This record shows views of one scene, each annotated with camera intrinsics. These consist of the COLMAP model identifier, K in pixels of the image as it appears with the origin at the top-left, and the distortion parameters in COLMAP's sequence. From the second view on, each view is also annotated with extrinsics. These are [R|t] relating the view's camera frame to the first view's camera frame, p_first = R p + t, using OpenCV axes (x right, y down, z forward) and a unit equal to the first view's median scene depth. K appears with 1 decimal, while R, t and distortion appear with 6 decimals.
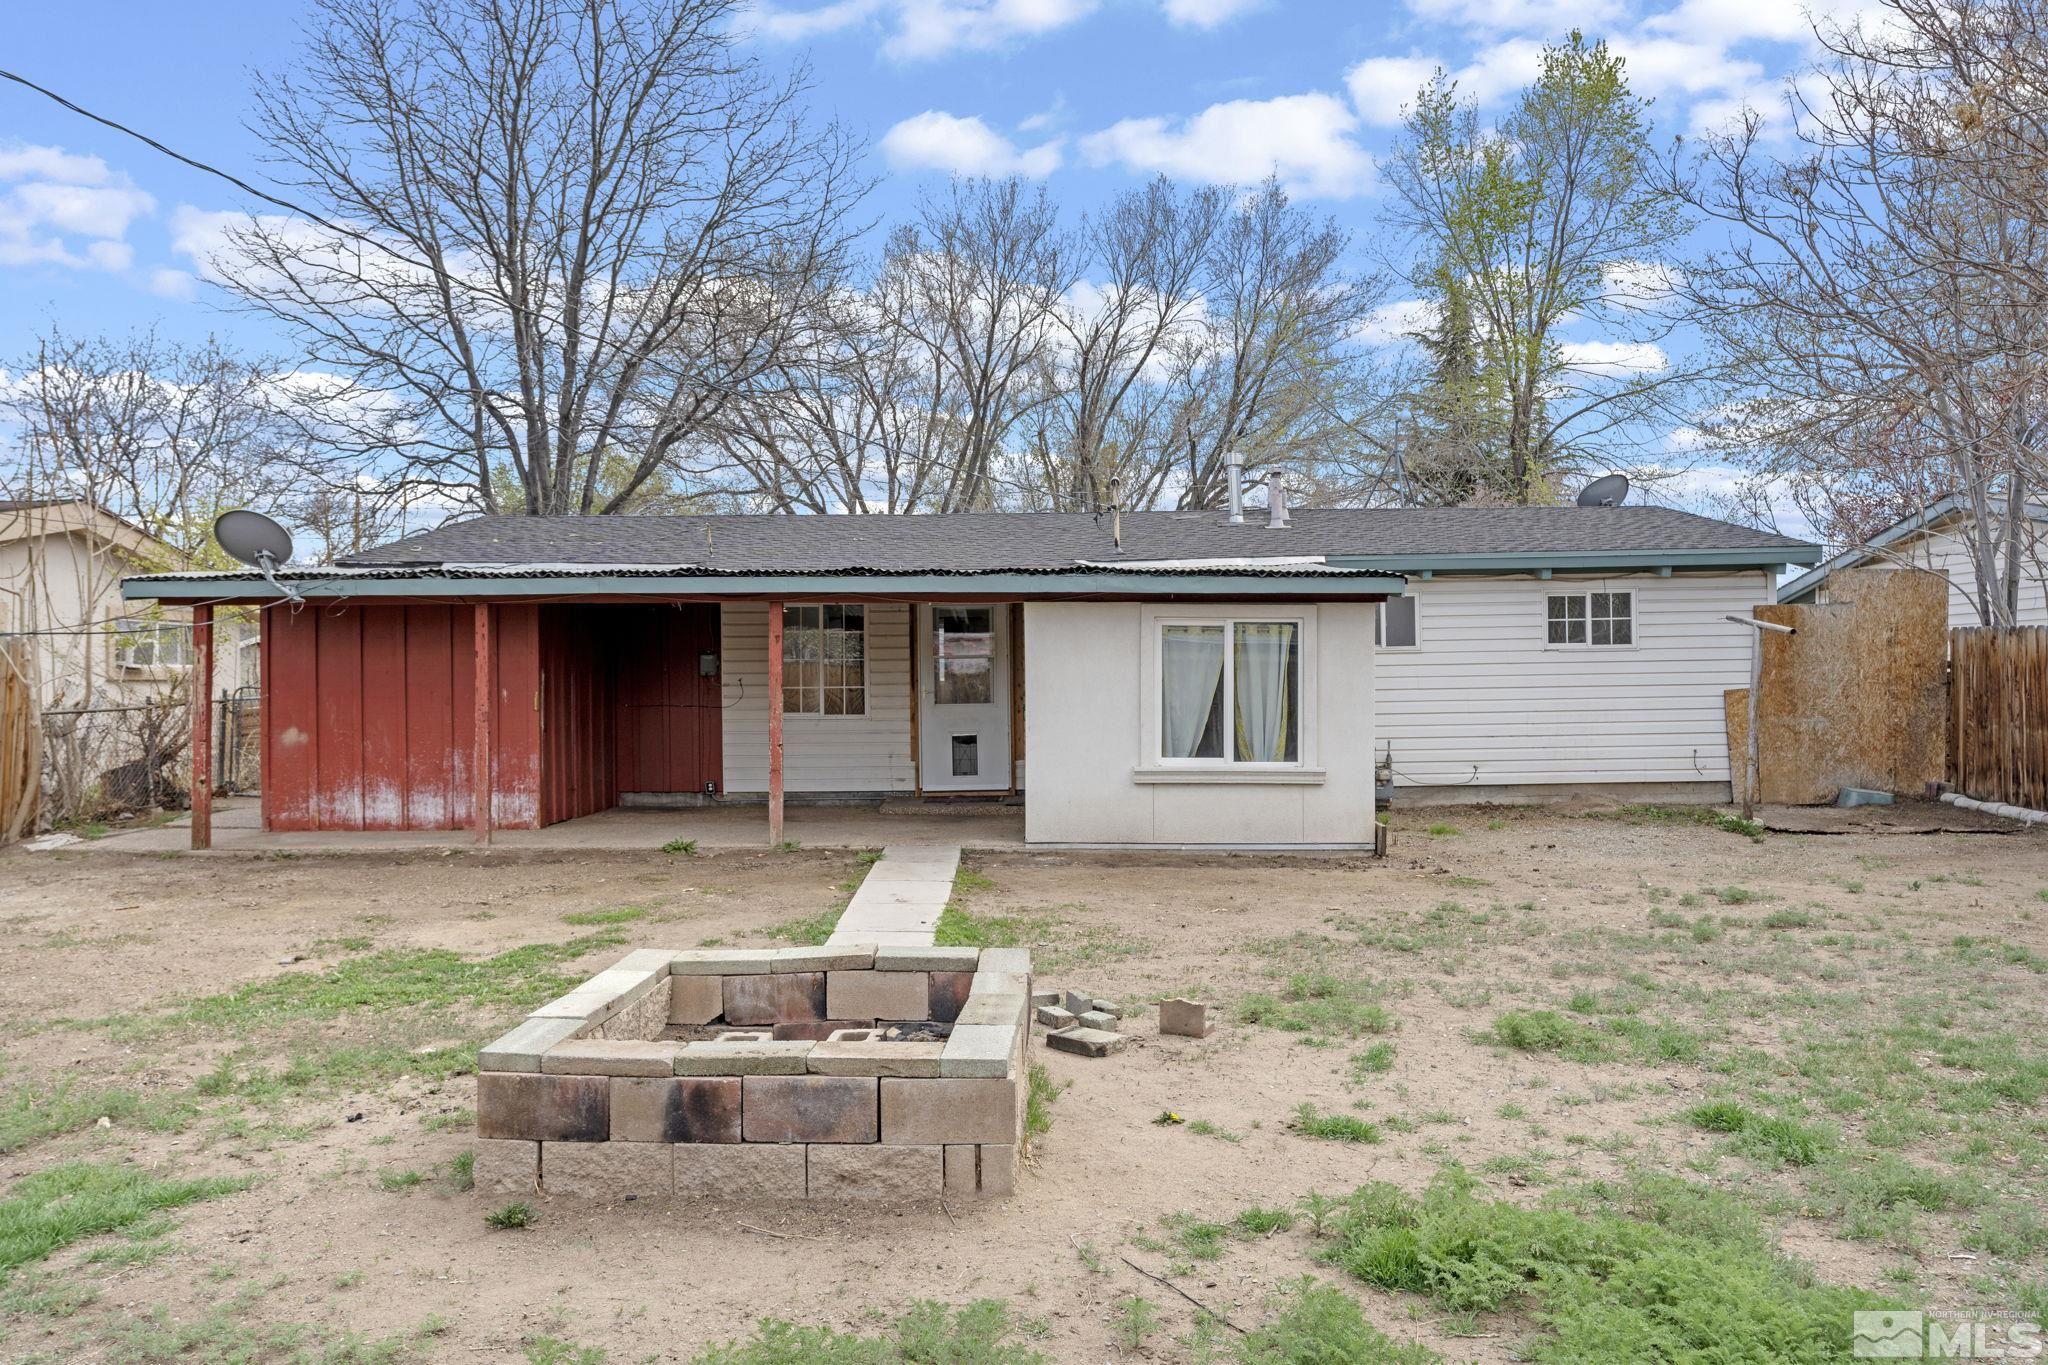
lens RADIAL K [[1541.8, 0, 1011.8], [0, 1541.8, 682.2], [0, 0, 1]] dist [-0.008136, -0.000304]
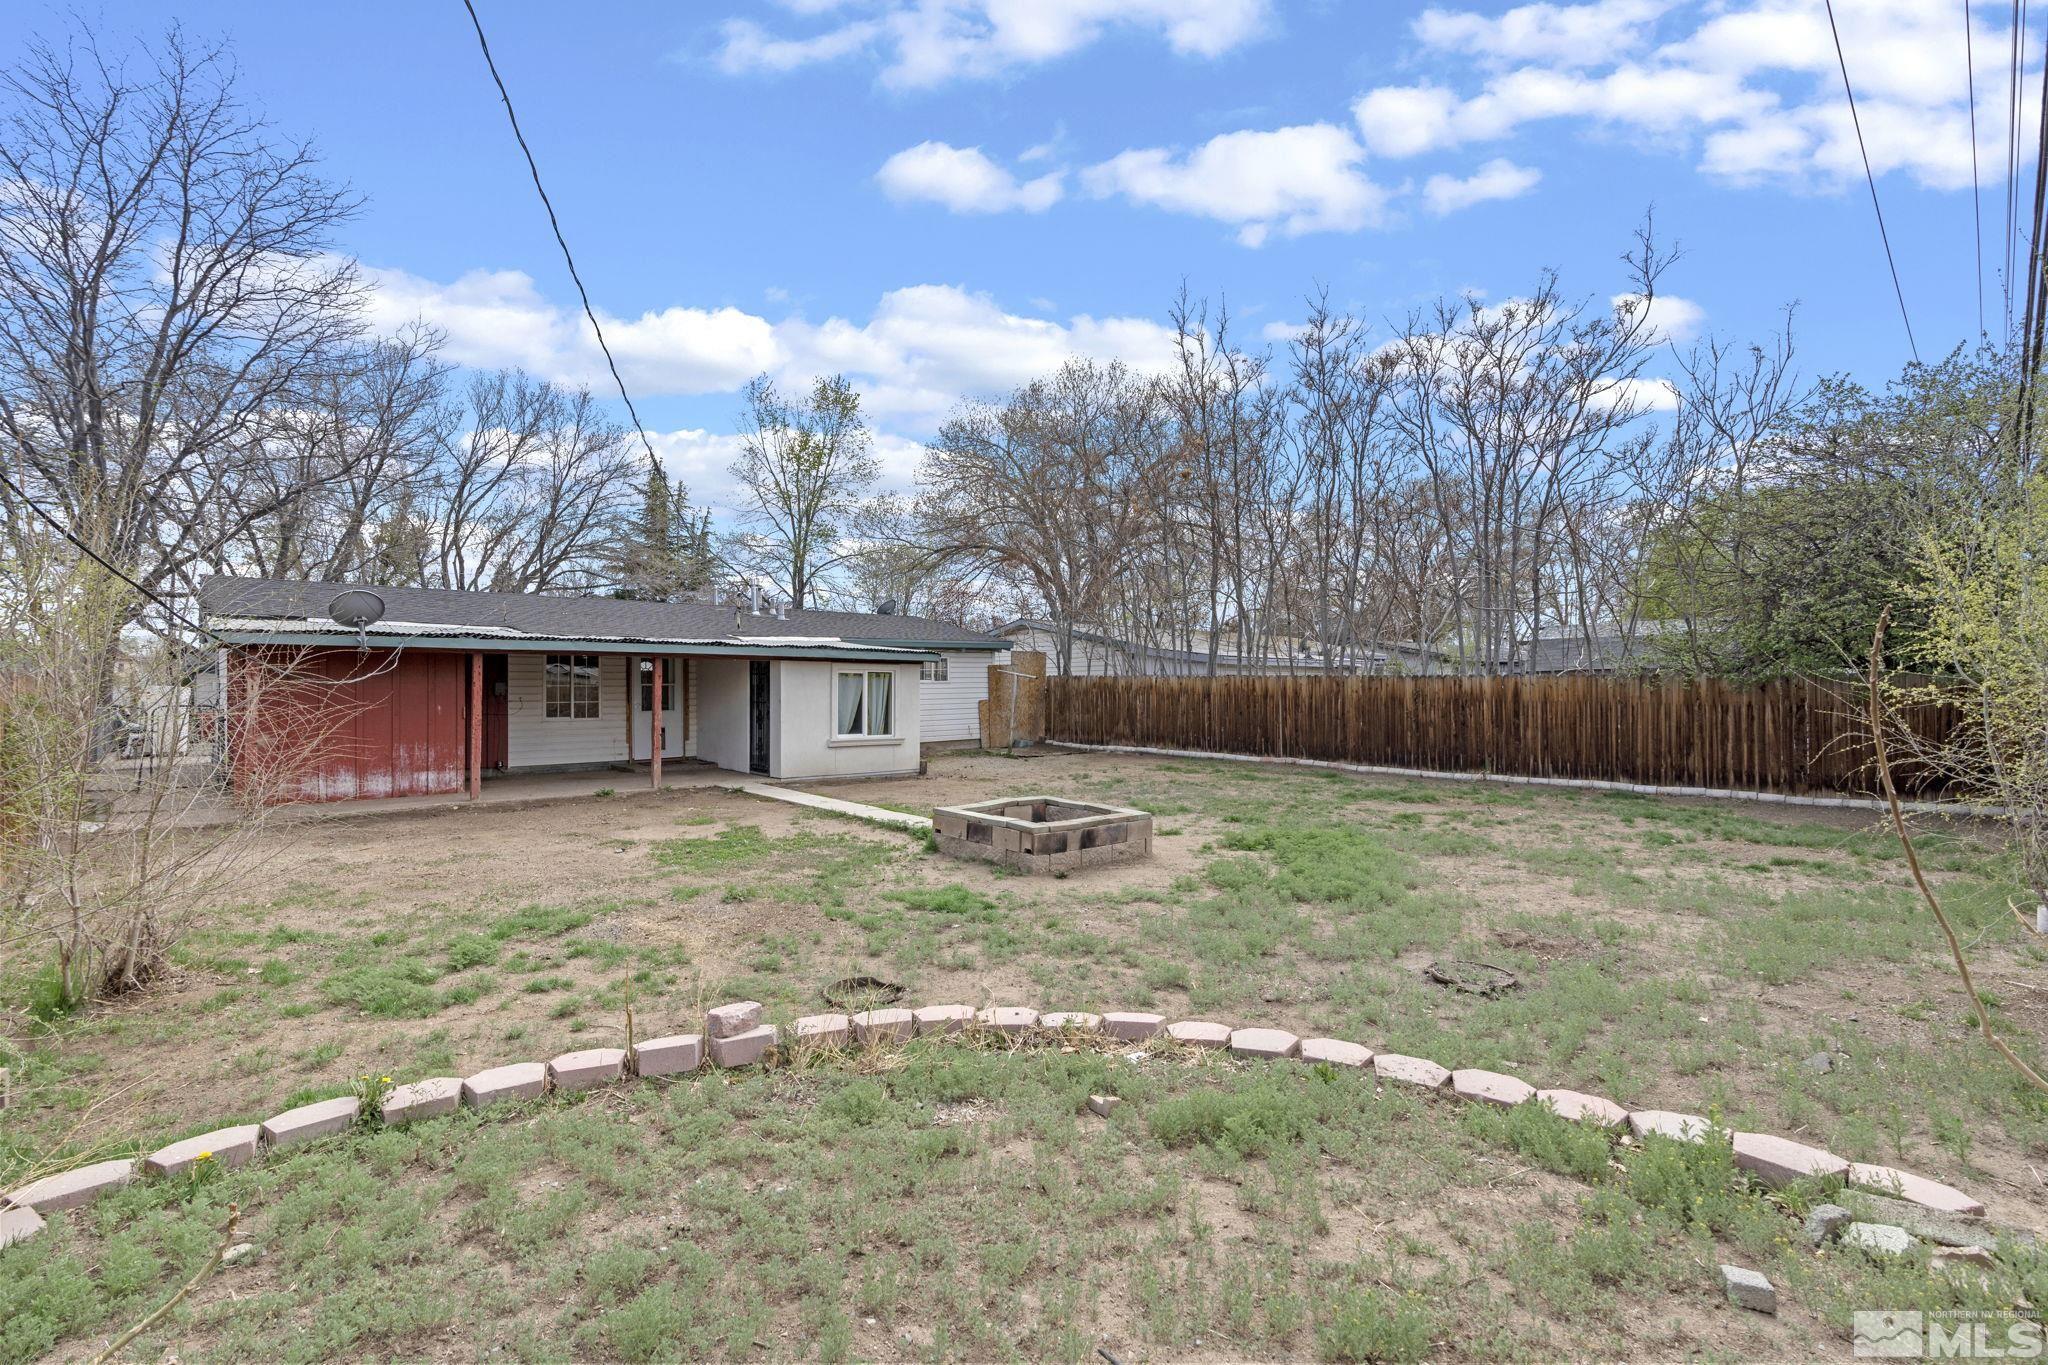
lens RADIAL K [[930.7, 0, 1033.1], [0, 930.7, 673.1], [0, 0, 1]] dist [-0.011717, 0.004109]
pose [[0.722749, 0.013135, 0.690986, -0.491241], [0.000403, 0.999811, -0.019427, -0.009209], [-0.691111, 0.014319, 0.722607, -0.101764]]
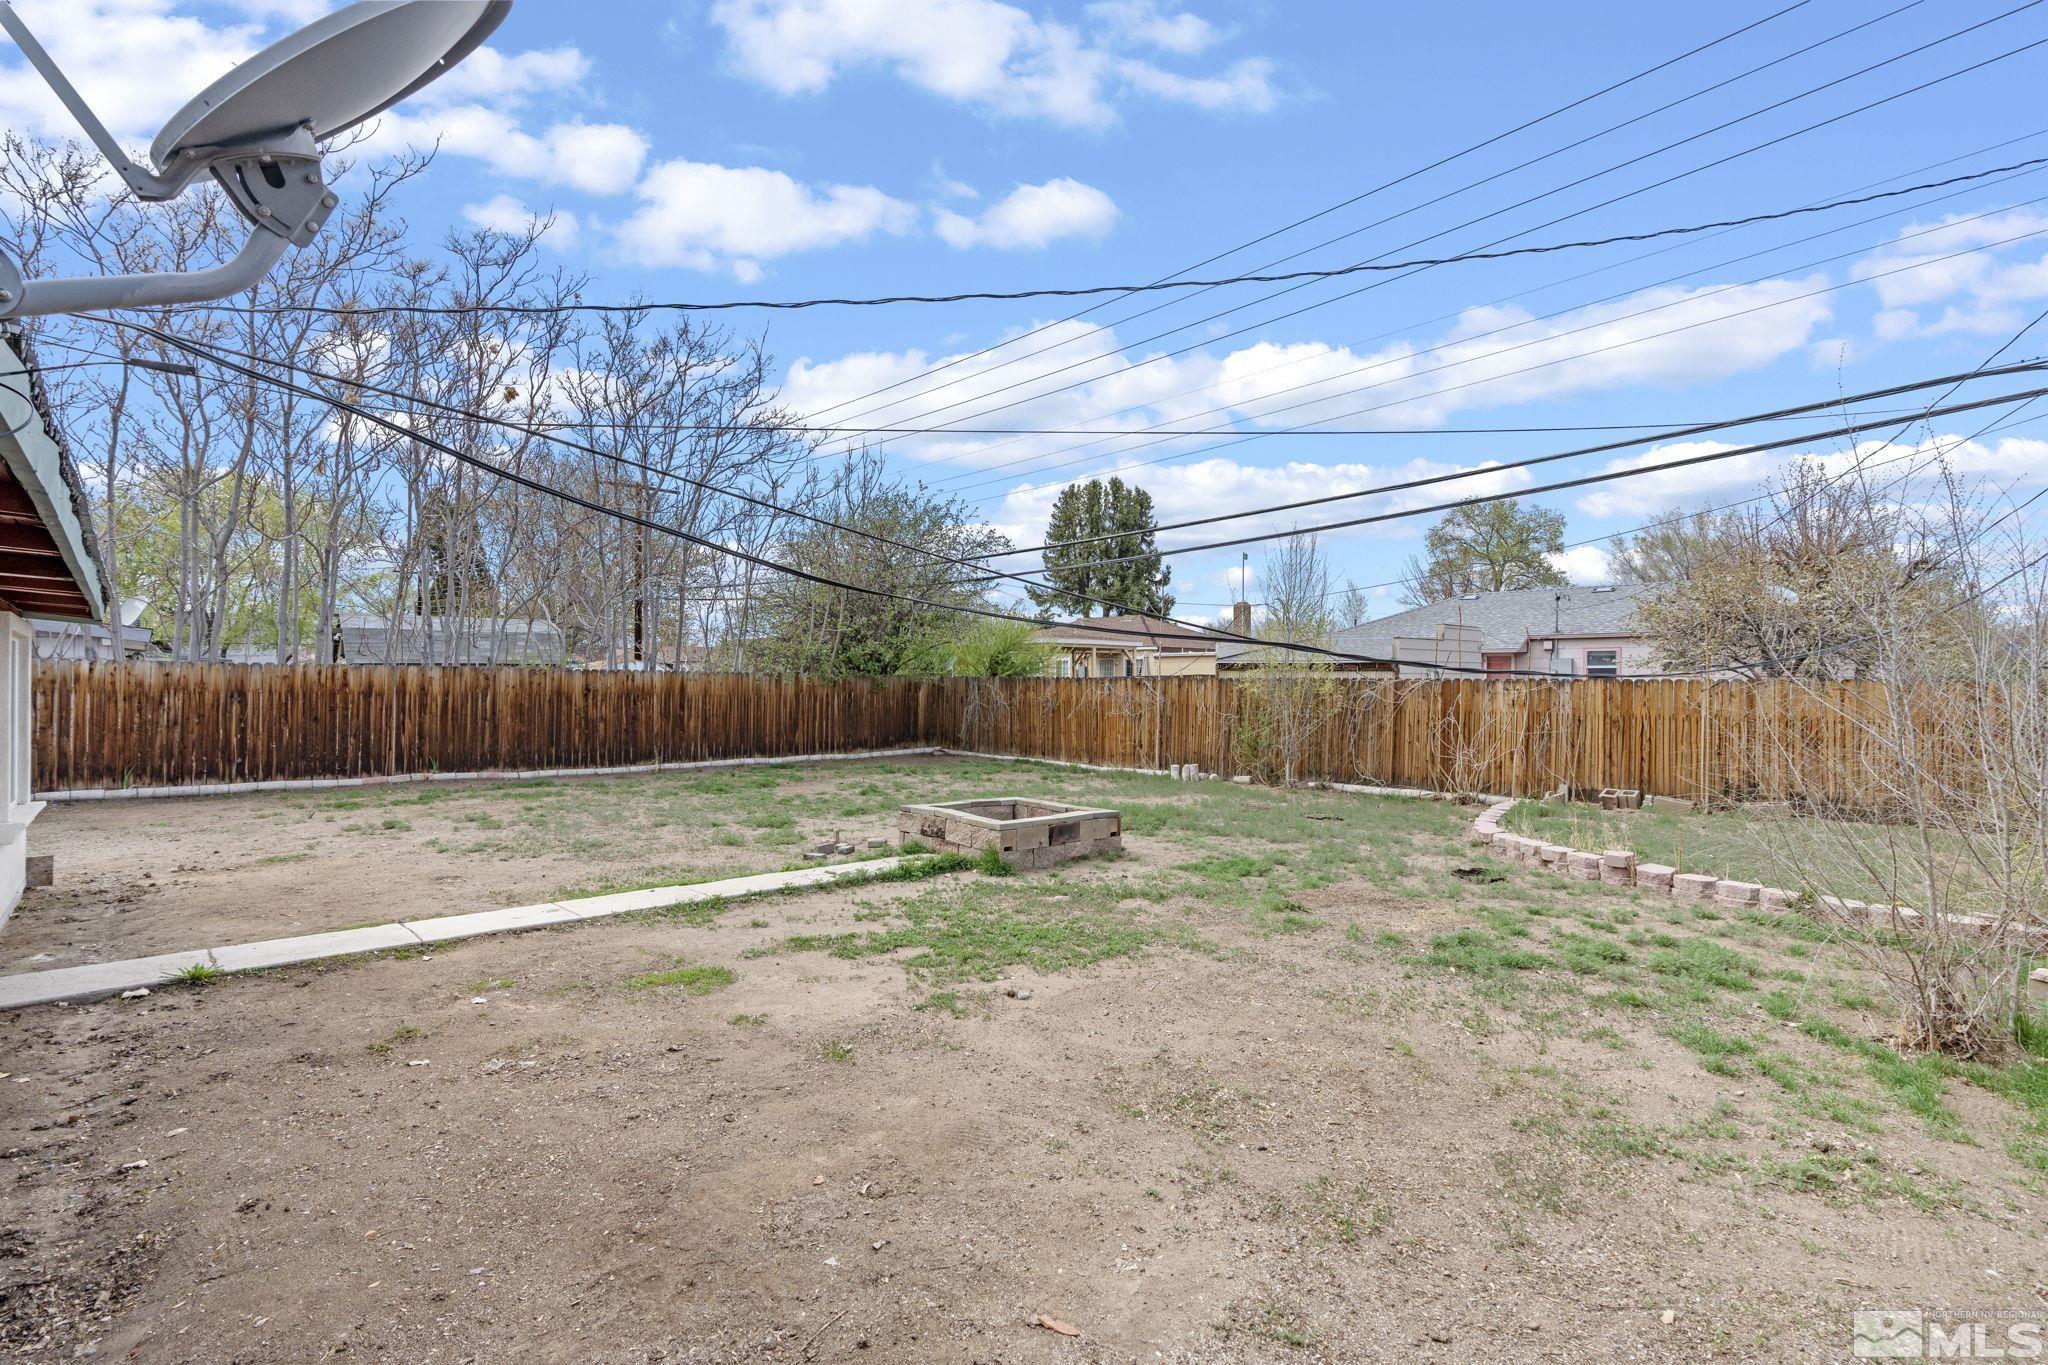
lens RADIAL K [[930.7, 0, 1018.6], [0, 930.7, 679.2], [0, 0, 1]] dist [-0.011717, 0.004109]
pose [[-0.695183, 0.004465, 0.718819, -0.496975], [0.002425, 0.999990, -0.003866, -0.011699], [-0.718829, -0.000945, -0.695186, 0.782064]]
